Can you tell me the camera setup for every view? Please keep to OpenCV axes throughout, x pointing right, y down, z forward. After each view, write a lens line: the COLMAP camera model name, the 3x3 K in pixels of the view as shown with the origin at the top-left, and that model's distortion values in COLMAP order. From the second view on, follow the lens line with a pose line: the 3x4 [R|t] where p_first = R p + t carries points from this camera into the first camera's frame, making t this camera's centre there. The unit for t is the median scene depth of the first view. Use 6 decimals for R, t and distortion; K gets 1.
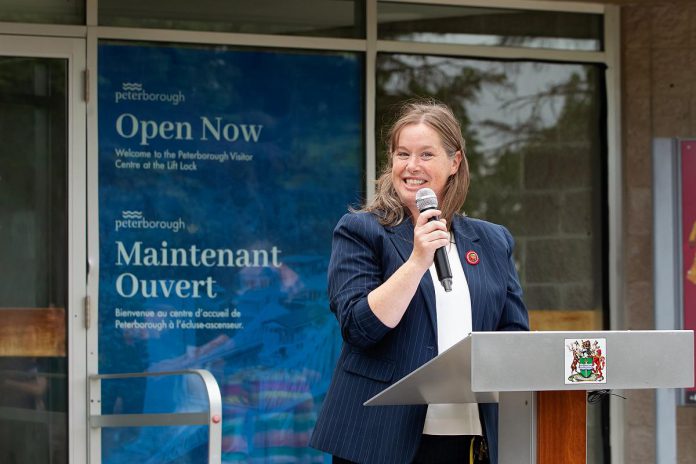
lens RADIAL K [[2004.1, 0, 348.0], [0, 2004.1, 232.0], [0, 0, 1]] dist [-0.147421, 0.000000]
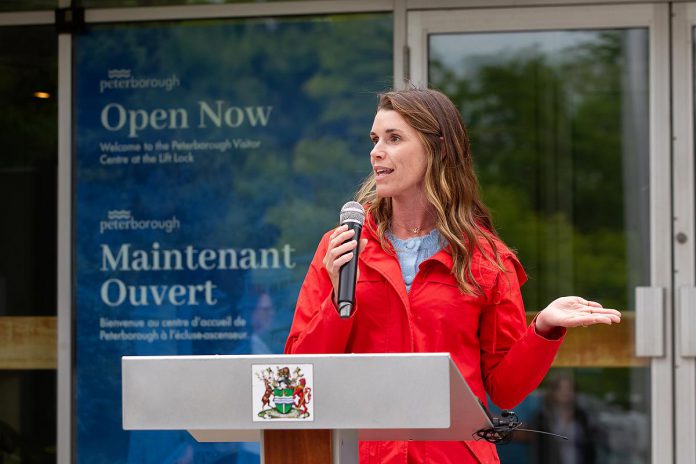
lens RADIAL K [[2004.1, 0, 347.9], [0, 2004.1, 232.3], [0, 0, 1]] dist [-0.147421, 0.000000]
pose [[0.867419, -0.027855, -0.496798, 0.432202], [0.035331, 0.999360, 0.005656, -0.002084], [0.496323, -0.022458, 0.867847, 0.261819]]
